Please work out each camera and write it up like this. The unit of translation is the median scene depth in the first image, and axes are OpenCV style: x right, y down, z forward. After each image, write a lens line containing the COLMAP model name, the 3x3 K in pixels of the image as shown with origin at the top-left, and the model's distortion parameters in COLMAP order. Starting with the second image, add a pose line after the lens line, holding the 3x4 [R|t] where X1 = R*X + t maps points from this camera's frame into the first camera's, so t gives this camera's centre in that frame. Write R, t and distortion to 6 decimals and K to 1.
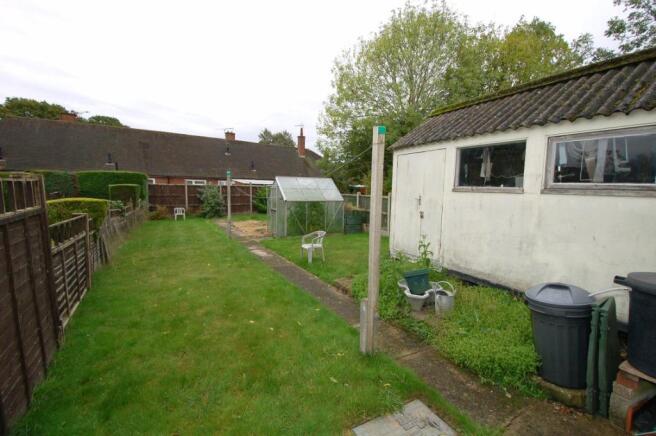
lens RADIAL K [[291.9, 0, 329.6], [0, 291.9, 216.7], [0, 0, 1]] dist [-0.018392, -0.002322]
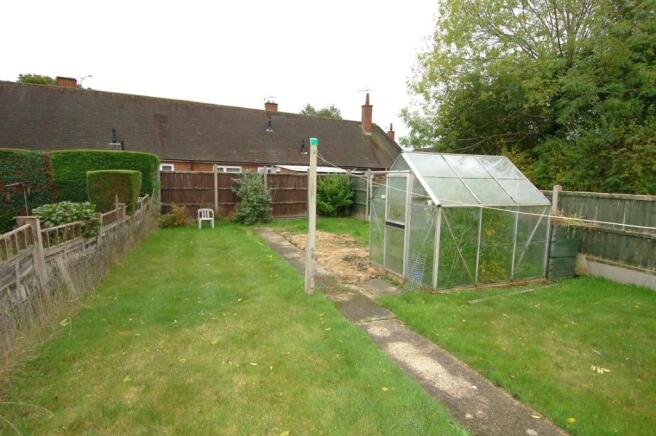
lens RADIAL K [[342.3, 0, 326.6], [0, 342.3, 220.6], [0, 0, 1]] dist [-0.028809, 0.001500]
pose [[0.990286, 0.017784, -0.137902, -0.126456], [-0.014223, 0.999540, 0.026769, -0.023036], [0.138314, -0.024547, 0.990084, 0.247823]]
